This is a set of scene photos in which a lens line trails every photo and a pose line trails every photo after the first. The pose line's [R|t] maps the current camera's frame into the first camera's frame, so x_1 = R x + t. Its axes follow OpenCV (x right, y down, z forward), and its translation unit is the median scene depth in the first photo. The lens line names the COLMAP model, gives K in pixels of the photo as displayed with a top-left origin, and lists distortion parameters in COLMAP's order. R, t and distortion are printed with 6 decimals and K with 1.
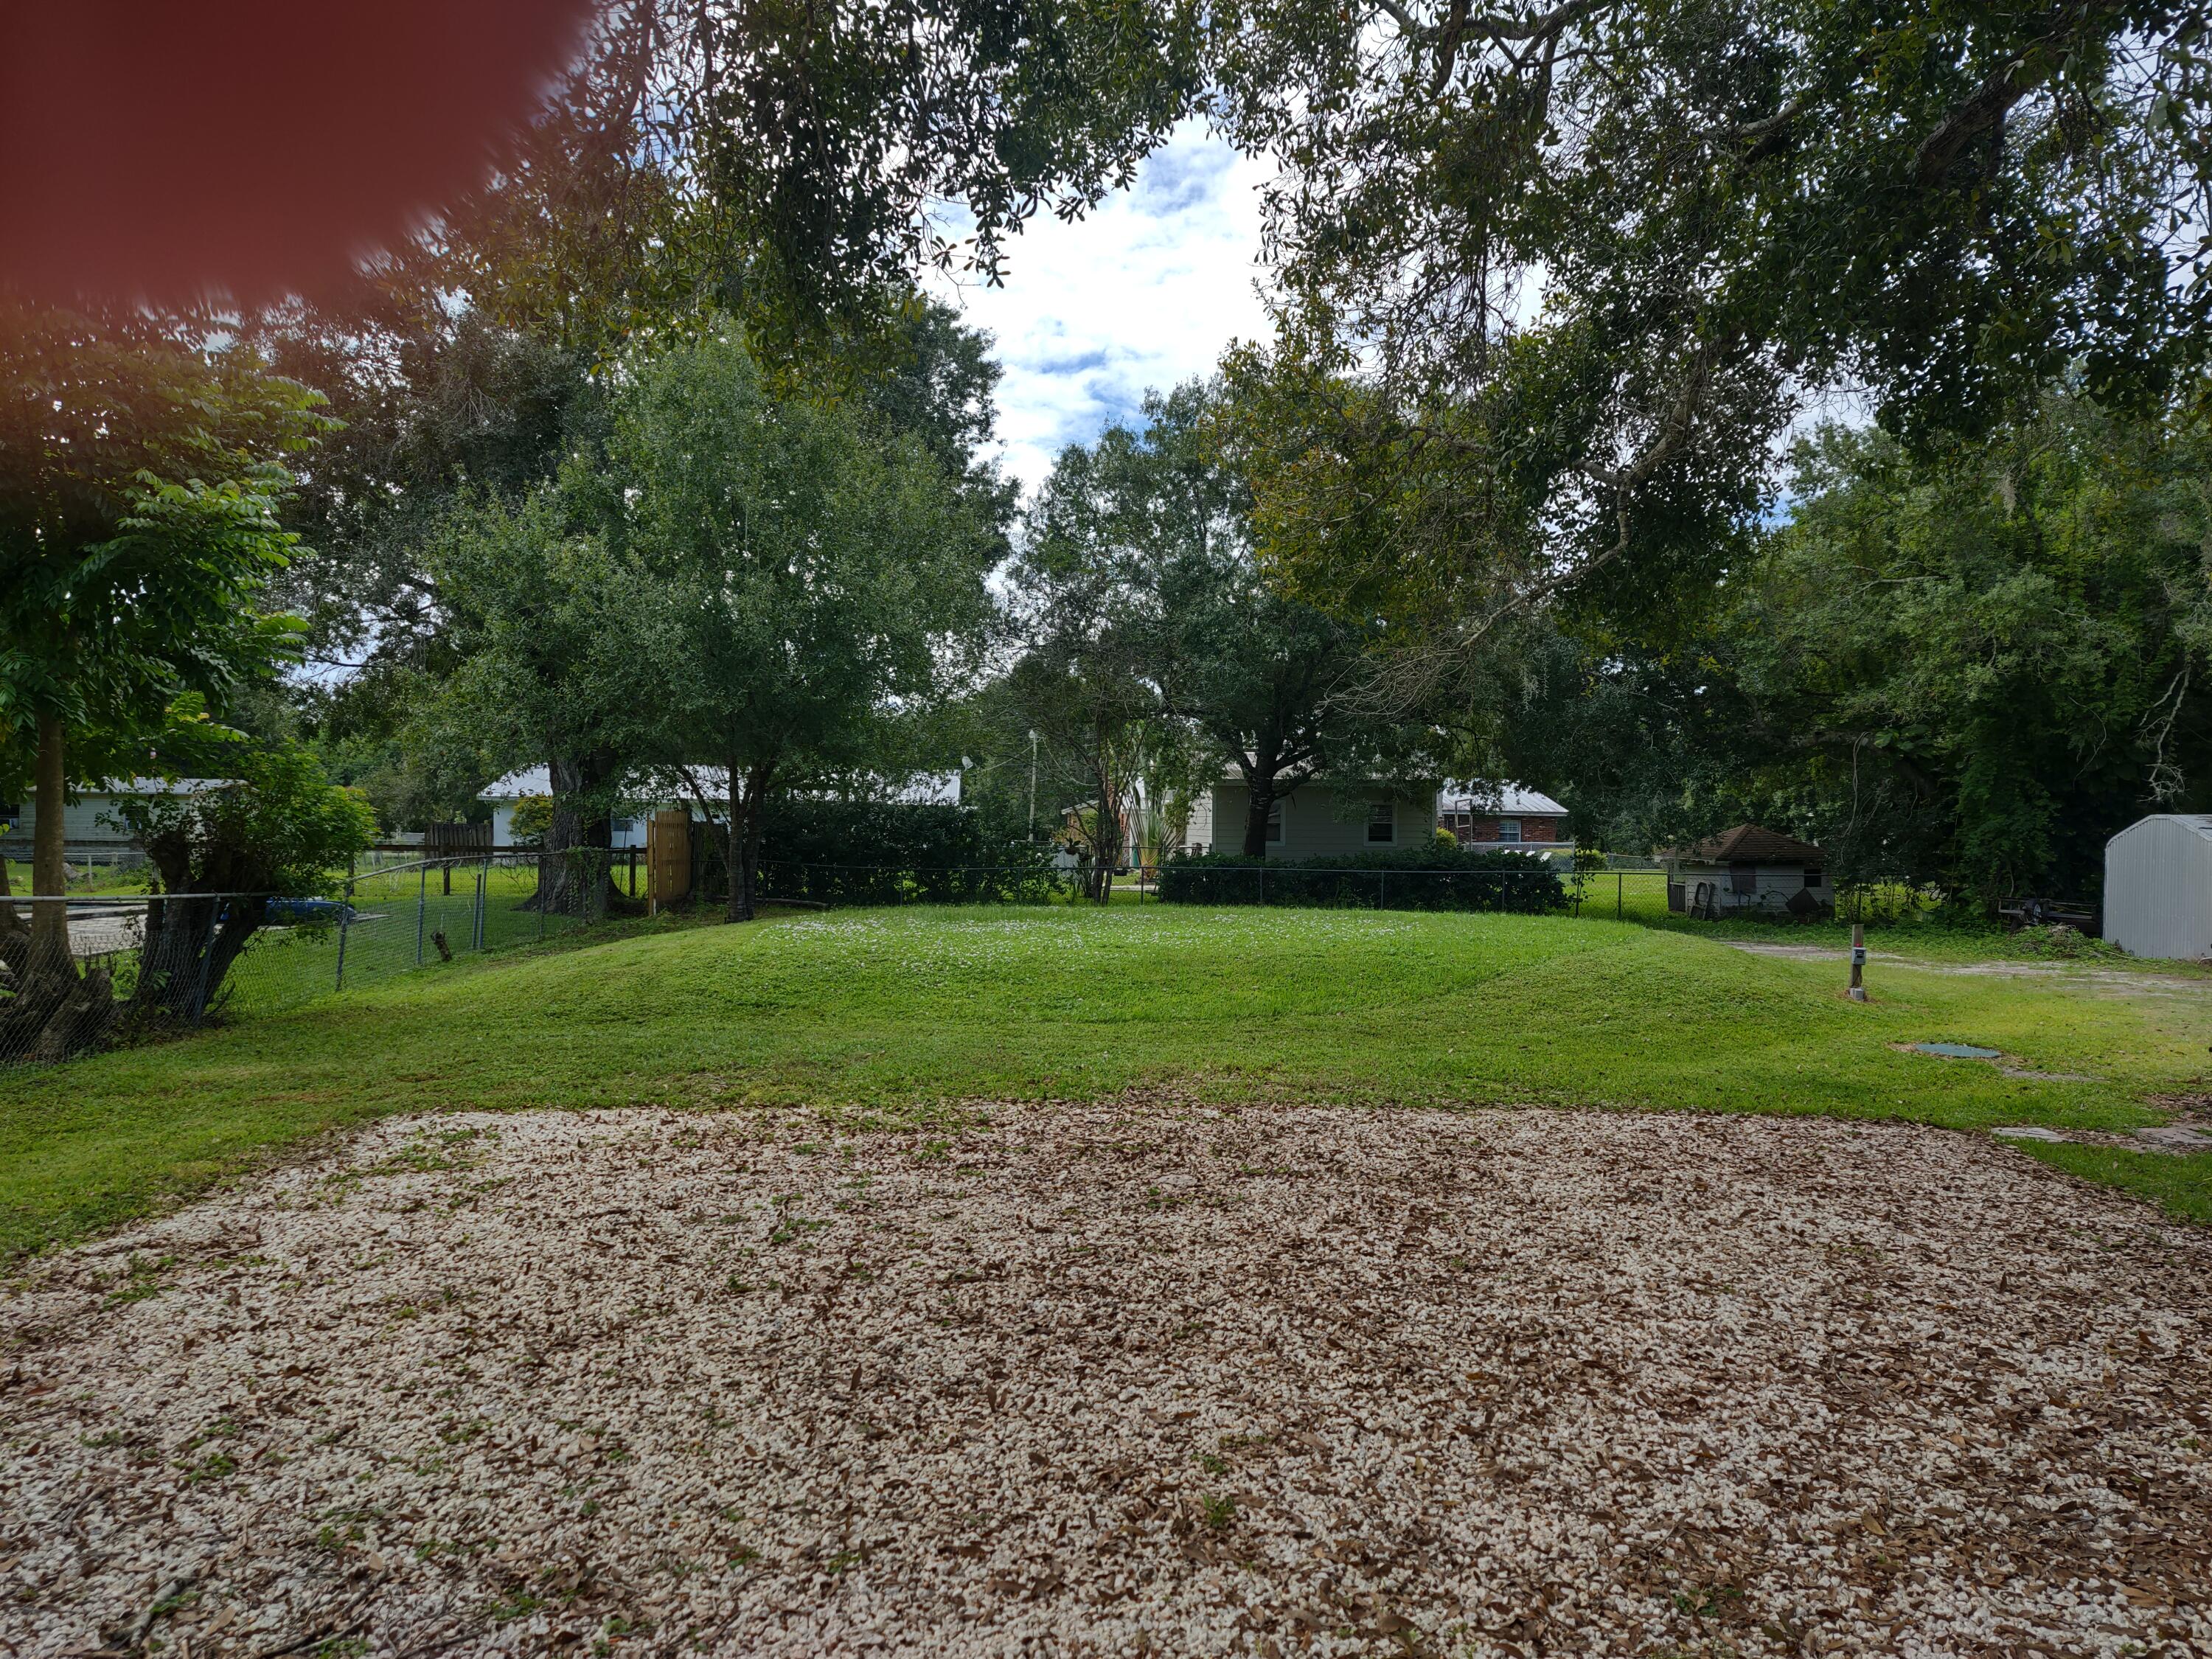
lens RADIAL K [[1609.5, 0, 1106.9], [0, 1609.5, 854.5], [0, 0, 1]] dist [0.098336, -0.073903]
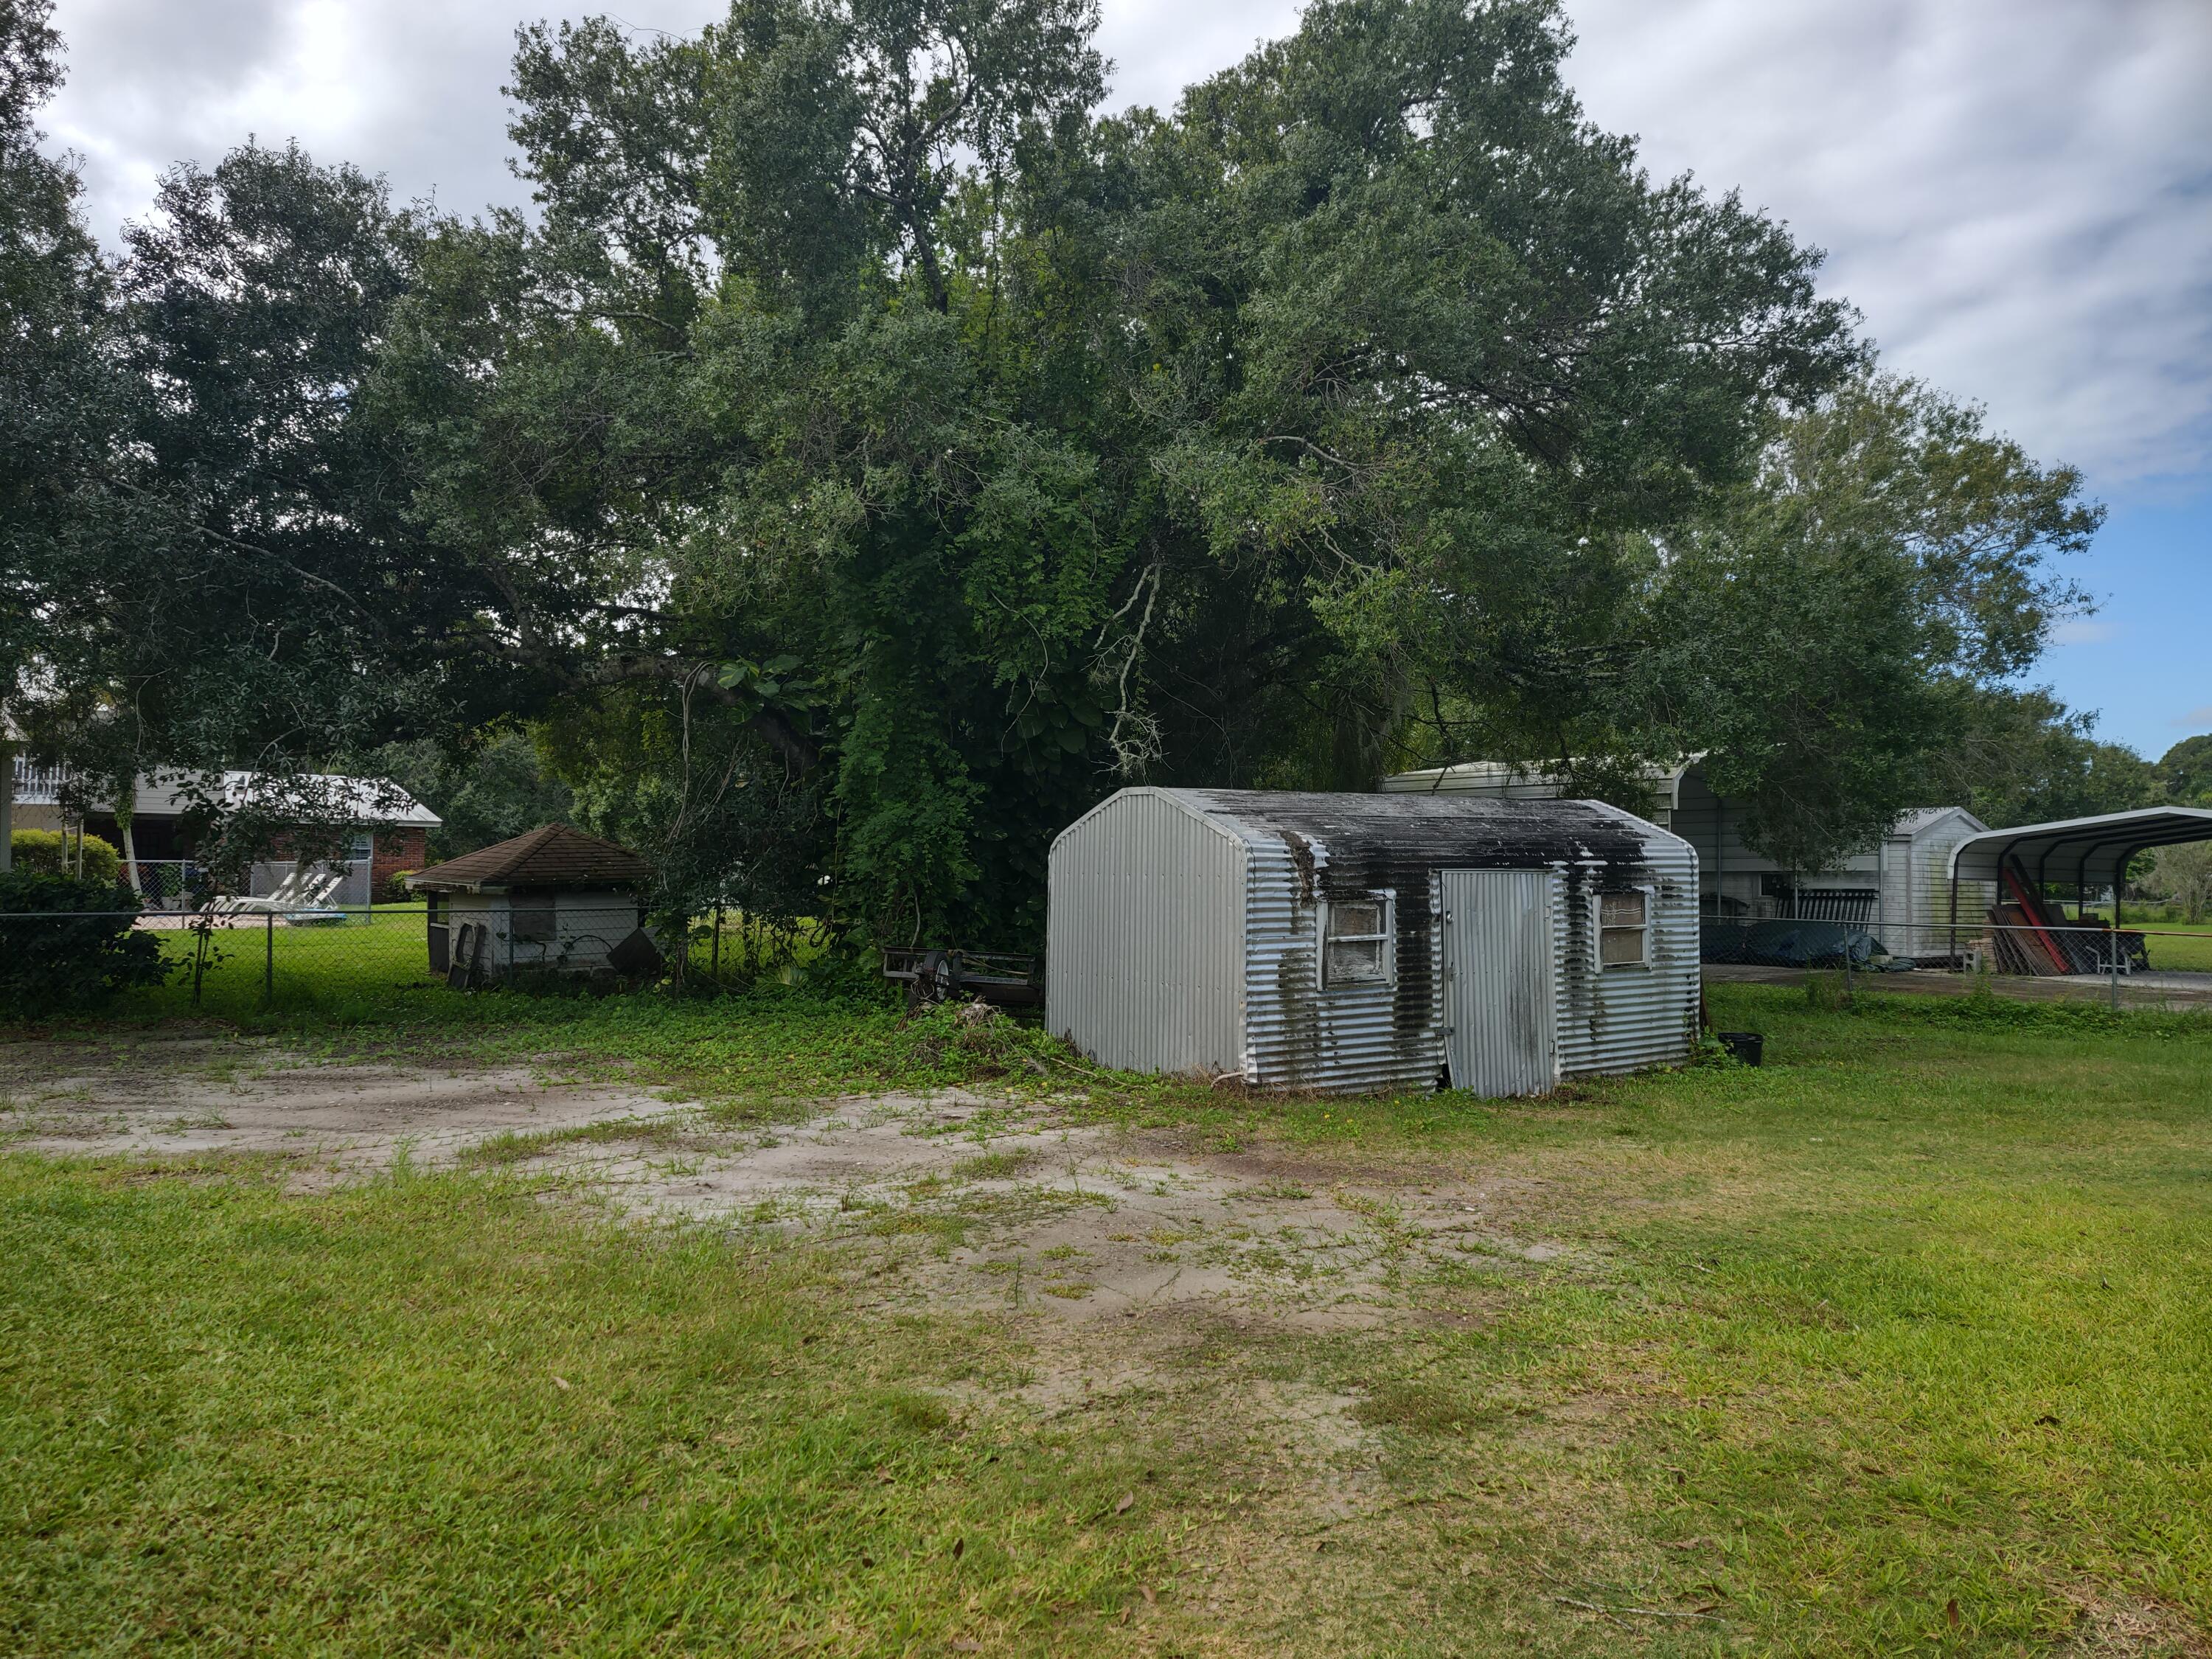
lens RADIAL K [[1632.5, 0, 1137.5], [0, 1632.5, 815.6], [0, 0, 1]] dist [0.084441, -0.062986]
pose [[0.824607, 0.013503, 0.565545, 0.309814], [0.008130, 0.999329, -0.035715, 0.002543], [-0.565647, 0.034049, 0.823944, 0.515577]]
